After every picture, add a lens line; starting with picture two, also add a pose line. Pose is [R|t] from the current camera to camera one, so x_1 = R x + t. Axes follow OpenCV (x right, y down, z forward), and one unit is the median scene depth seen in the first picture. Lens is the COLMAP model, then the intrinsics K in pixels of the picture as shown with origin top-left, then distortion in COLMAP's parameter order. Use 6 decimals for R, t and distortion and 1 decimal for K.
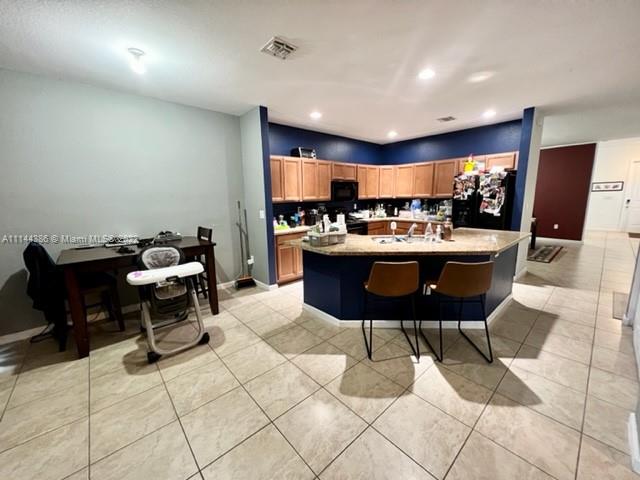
lens RADIAL K [[255.8, 0, 319.8], [0, 255.8, 239.7], [0, 0, 1]] dist [-0.001685, -0.000039]
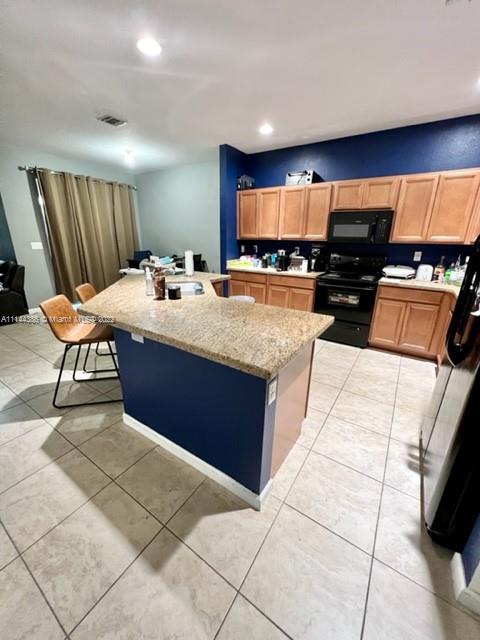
lens RADIAL K [[255.8, 0, 244.4], [0, 255.8, 318.8], [0, 0, 1]] dist [-0.001685, -0.000039]
pose [[0.266252, 0.324582, -0.907610, 1.046492], [-0.184190, 0.941380, 0.282626, -0.160721], [0.946142, 0.091923, 0.310429, 0.857335]]
